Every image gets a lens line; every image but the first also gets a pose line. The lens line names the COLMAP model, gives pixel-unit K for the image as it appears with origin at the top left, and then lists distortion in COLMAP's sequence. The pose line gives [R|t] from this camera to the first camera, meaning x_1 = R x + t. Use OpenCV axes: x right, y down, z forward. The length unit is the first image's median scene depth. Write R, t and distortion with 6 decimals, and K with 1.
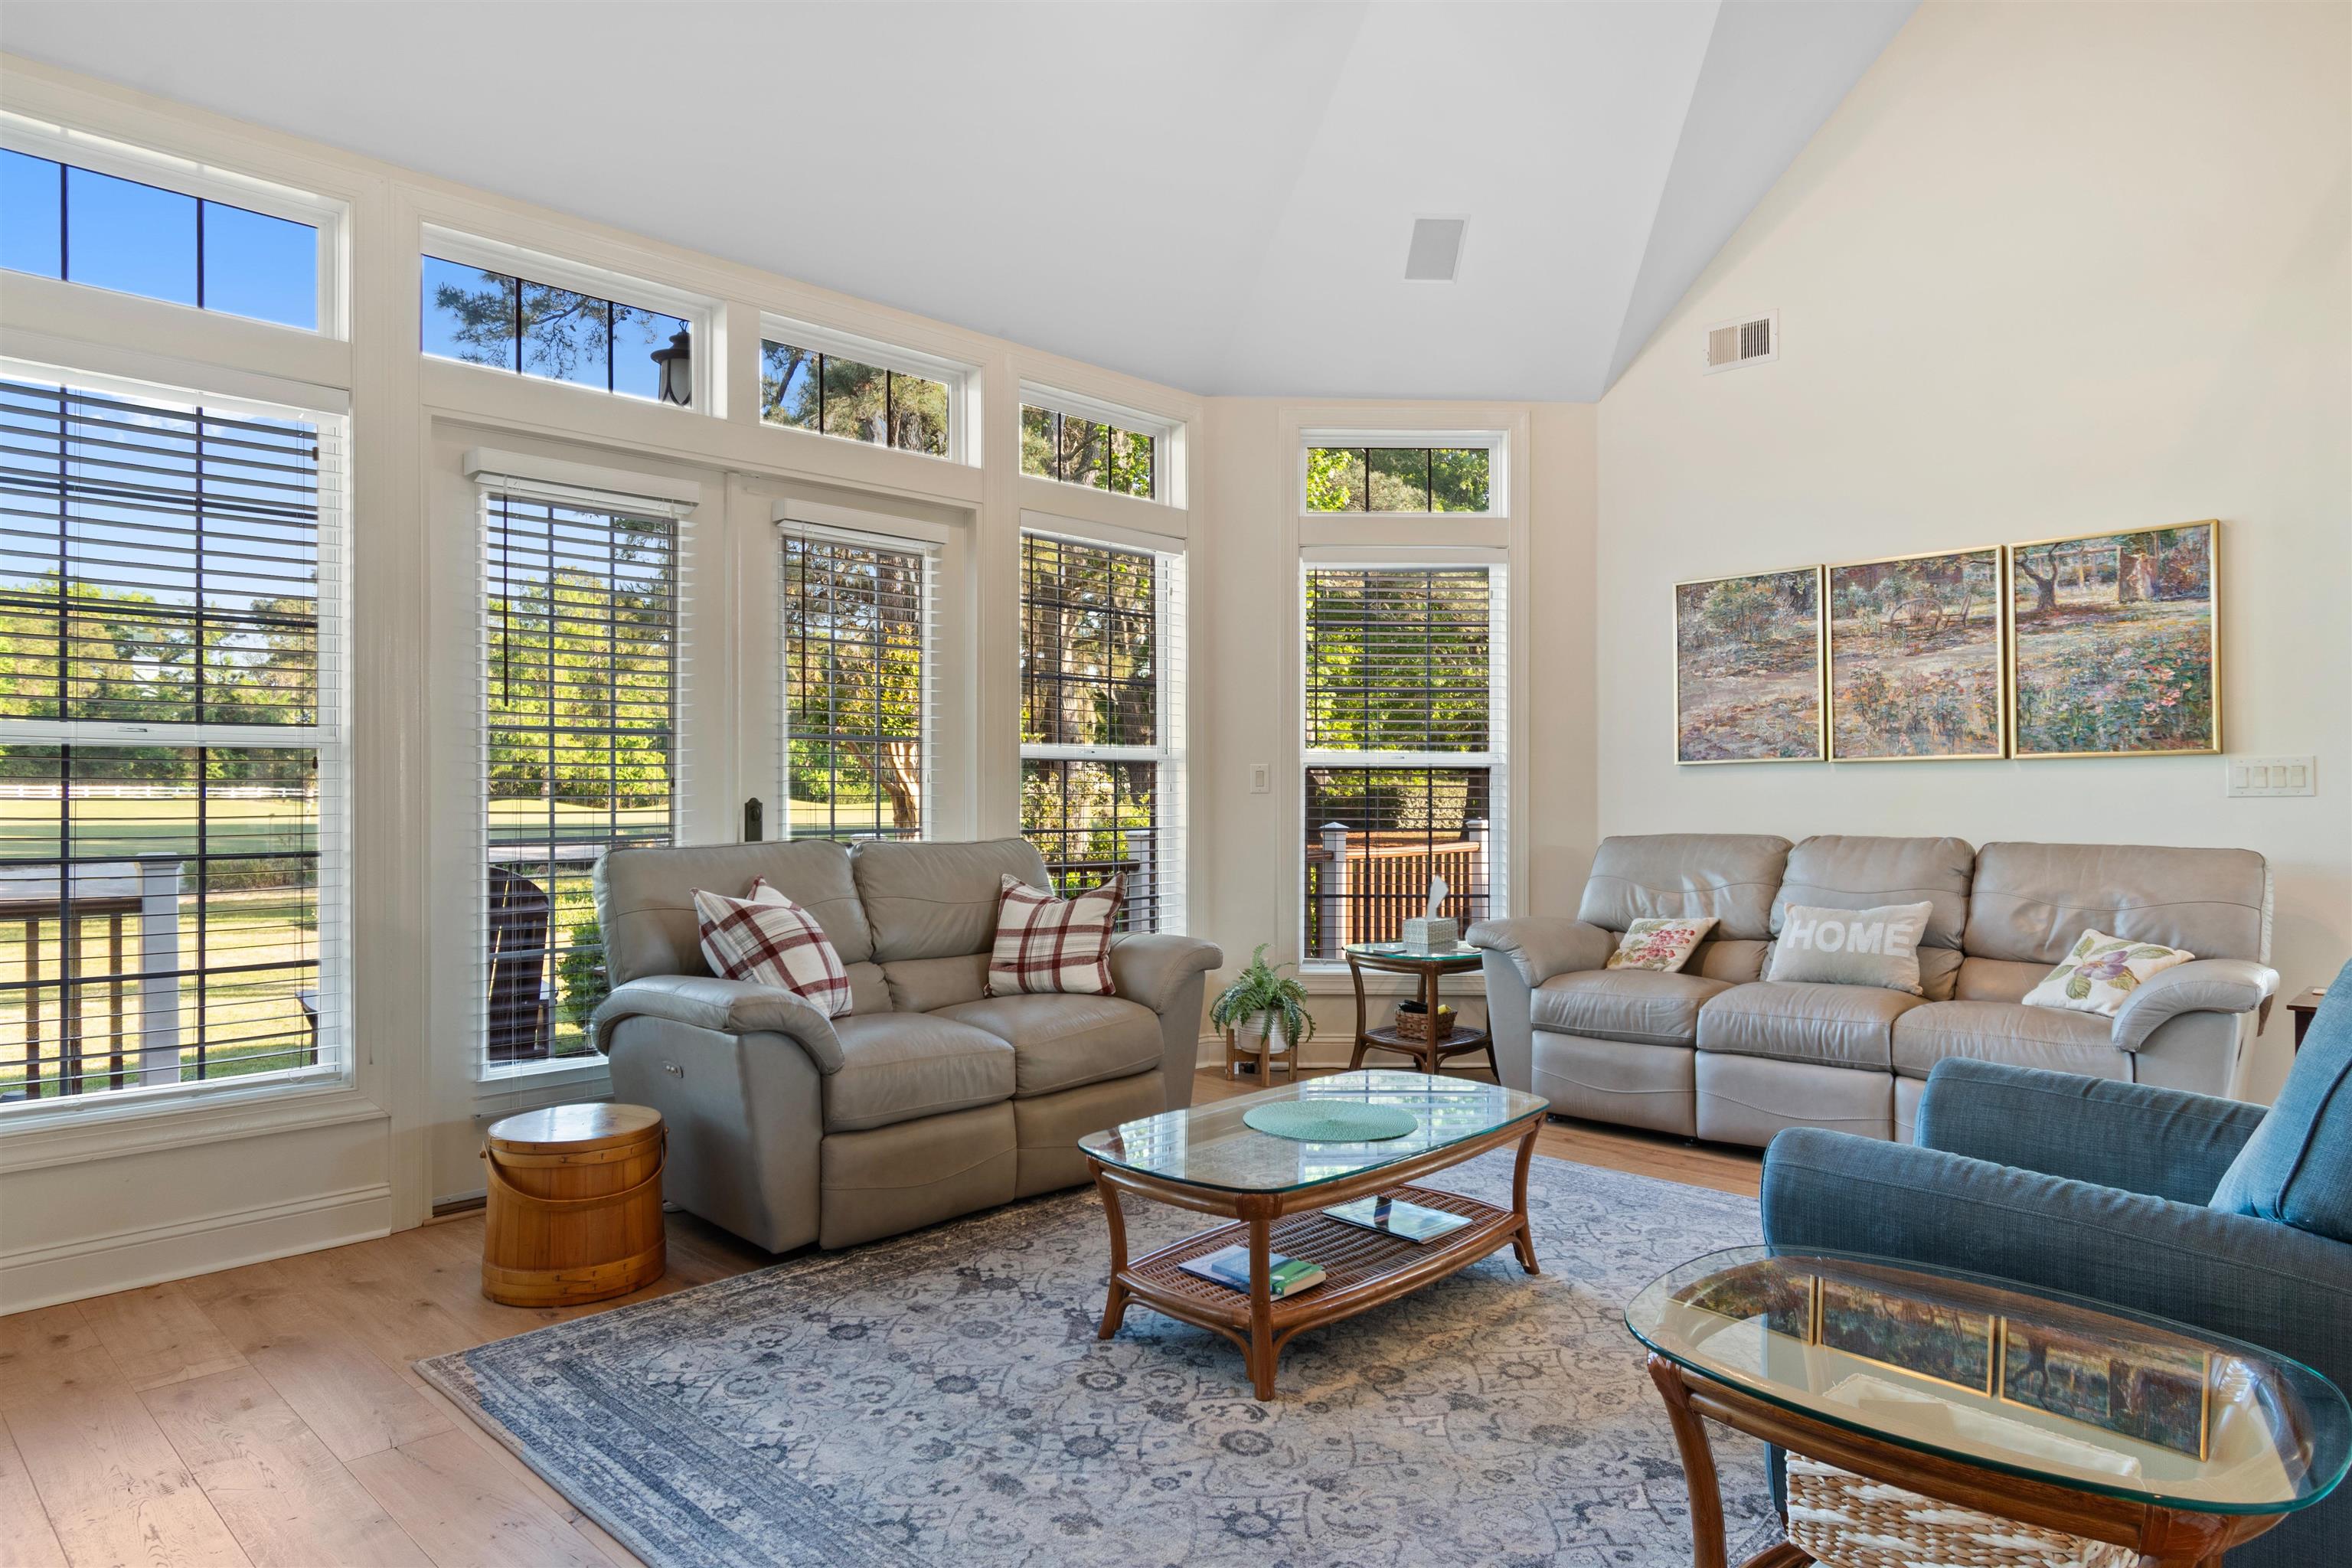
lens RADIAL K [[1459.5, 0, 1176.0], [0, 1459.5, 784.0], [0, 0, 1]] dist [-0.033116, -0.000041]
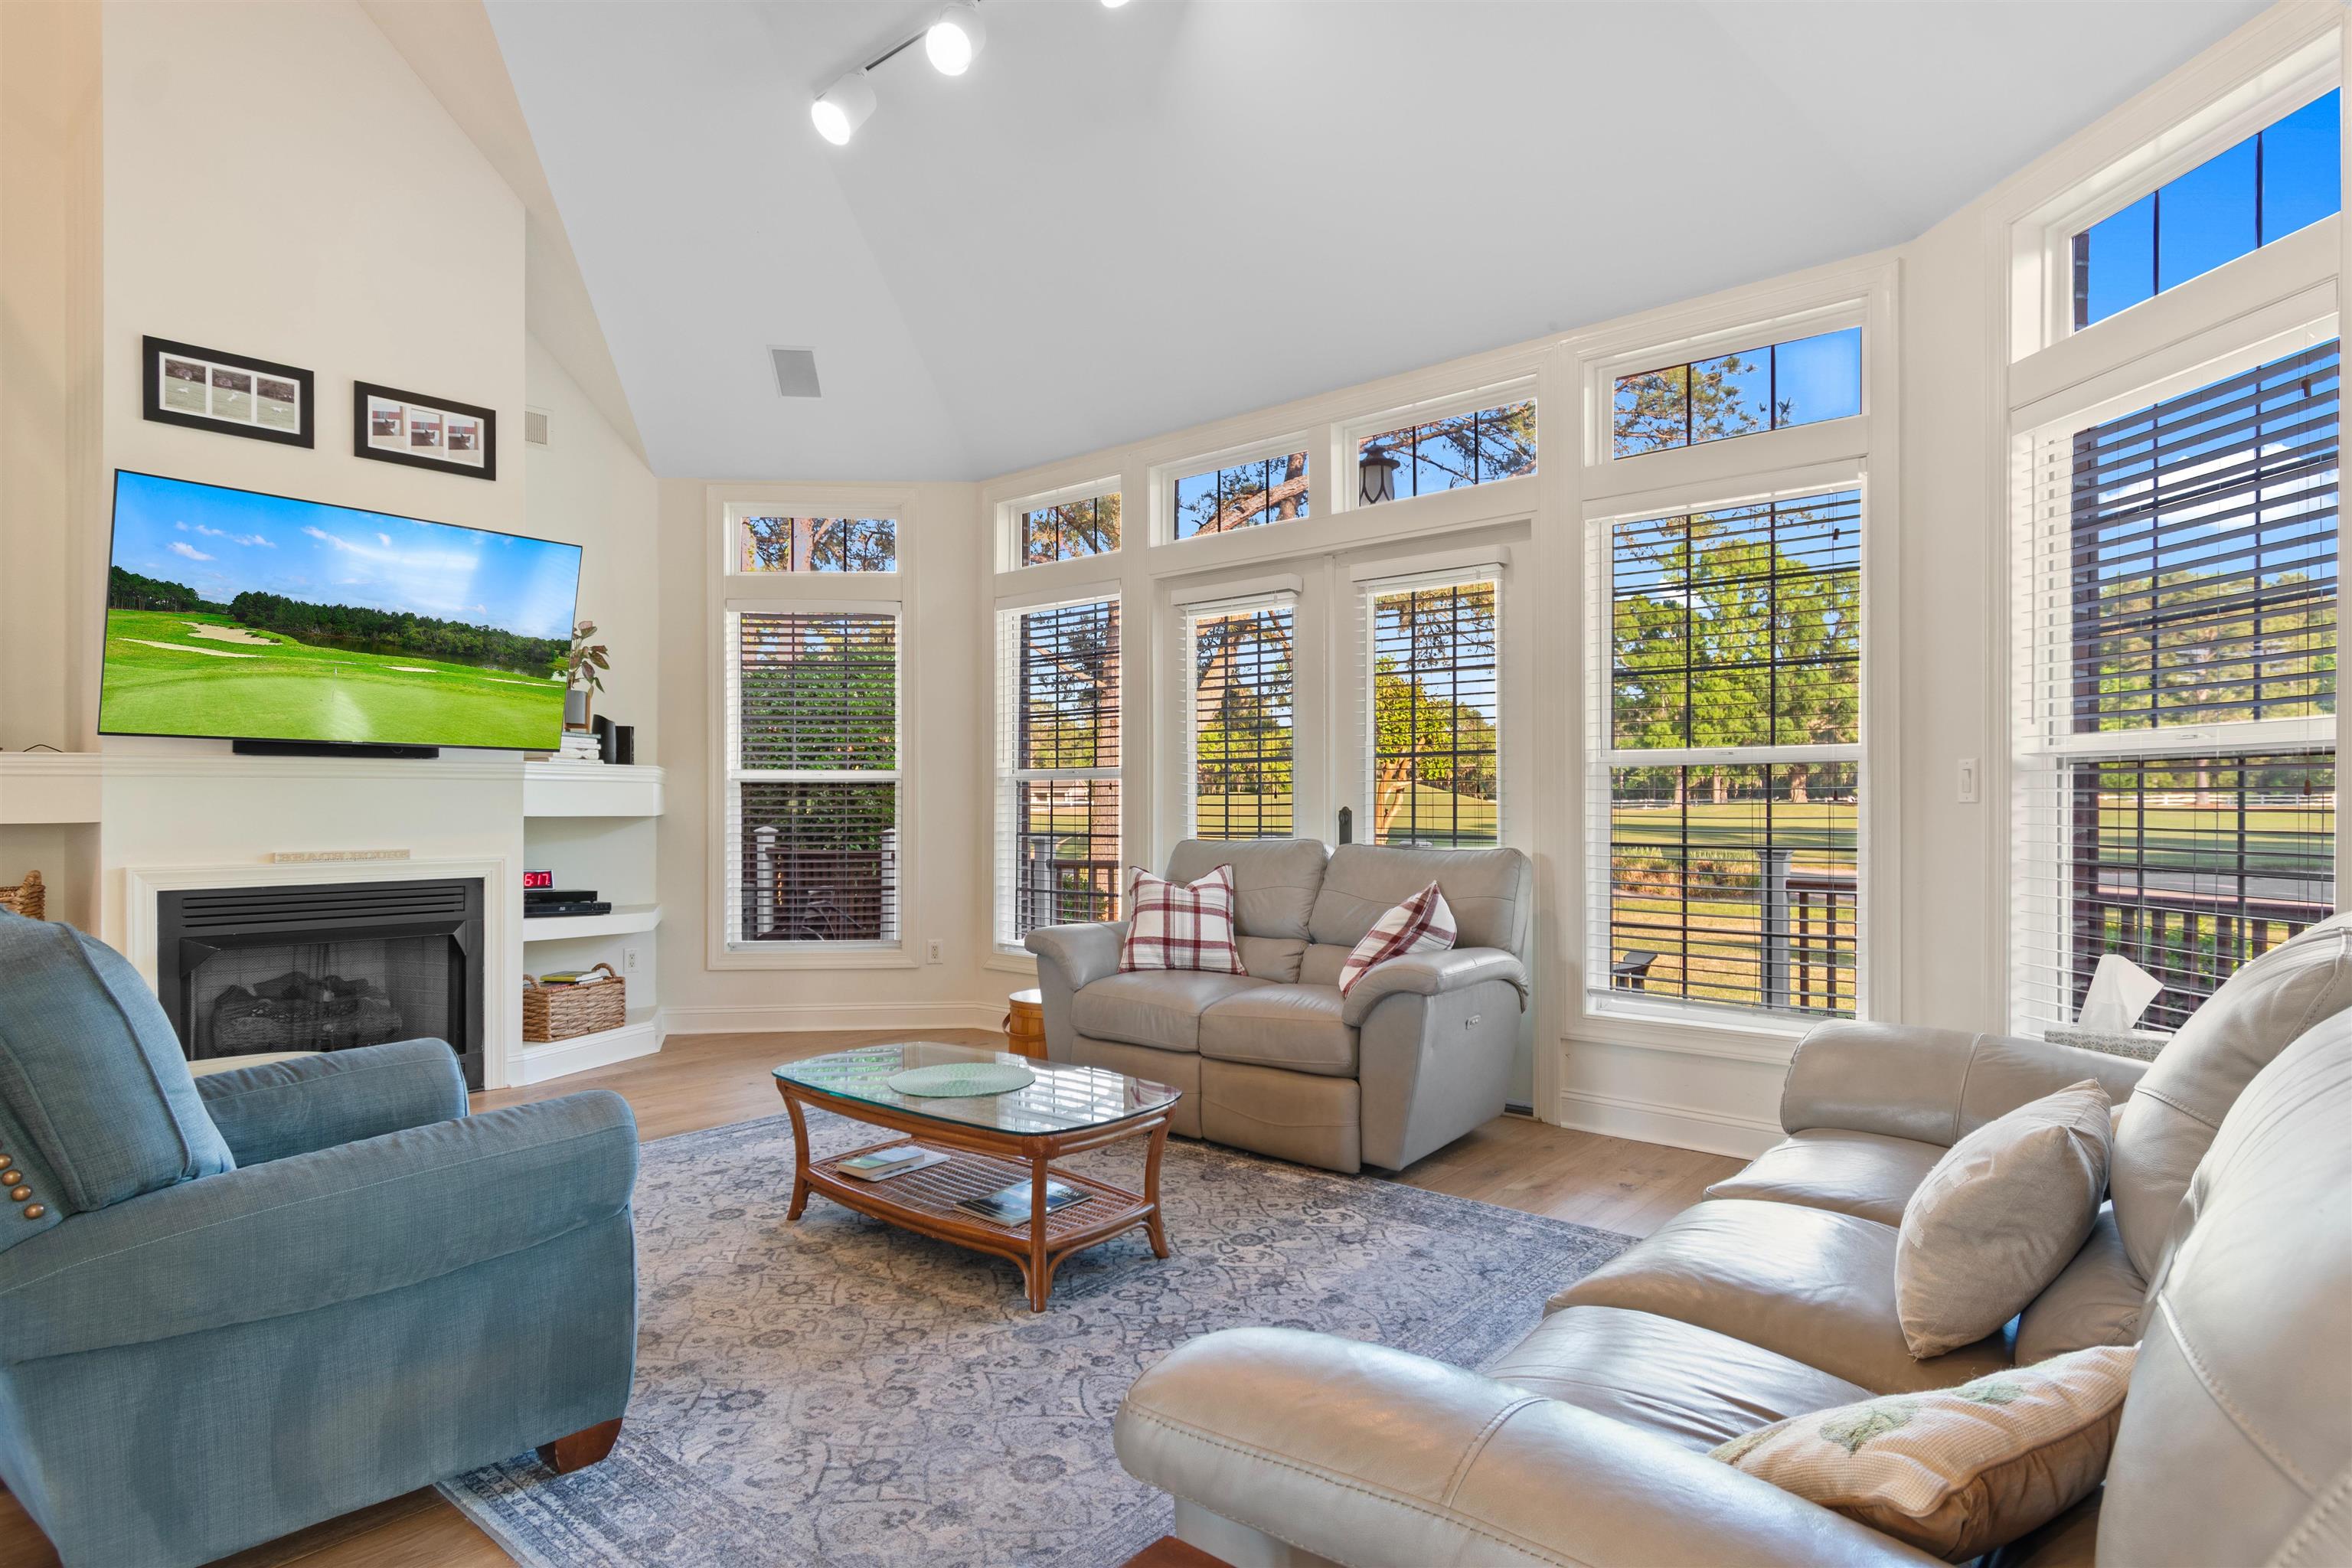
lens RADIAL K [[1266.9, 0, 1181.1], [0, 1266.9, 798.6], [0, 0, 1]] dist [0.000880, 0.000010]
pose [[0.058061, -0.001847, -0.998311, 1.114325], [0.005489, 0.999984, -0.001531, 0.005747], [0.998298, -0.005390, 0.058071, 1.085114]]
